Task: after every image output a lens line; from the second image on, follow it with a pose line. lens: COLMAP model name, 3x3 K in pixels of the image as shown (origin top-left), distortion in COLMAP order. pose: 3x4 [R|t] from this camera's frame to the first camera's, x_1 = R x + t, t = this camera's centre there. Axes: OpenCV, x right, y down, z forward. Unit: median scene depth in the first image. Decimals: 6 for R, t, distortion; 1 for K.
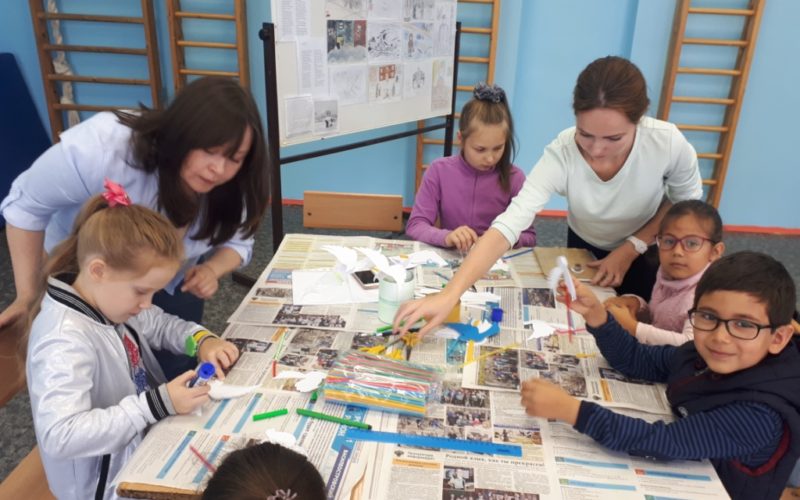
lens RADIAL K [[678.6, 0, 400.0], [0, 678.6, 250.0], [0, 0, 1]] dist [0.068081, 0.005611]
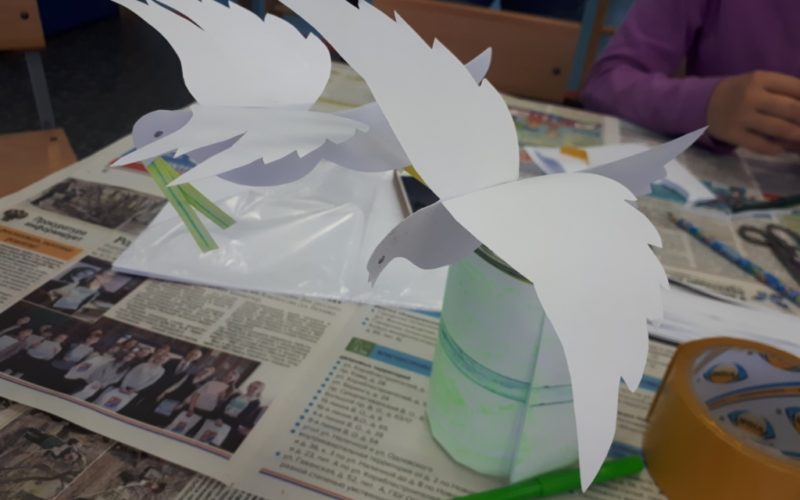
lens RADIAL K [[678.6, 0, 400.0], [0, 678.6, 250.0], [0, 0, 1]] dist [0.068081, 0.005611]
pose [[0.968834, 0.174830, -0.175488, -0.010387], [-0.147043, 0.976012, 0.160557, 0.017219], [0.199349, -0.129749, 0.971301, 0.763685]]
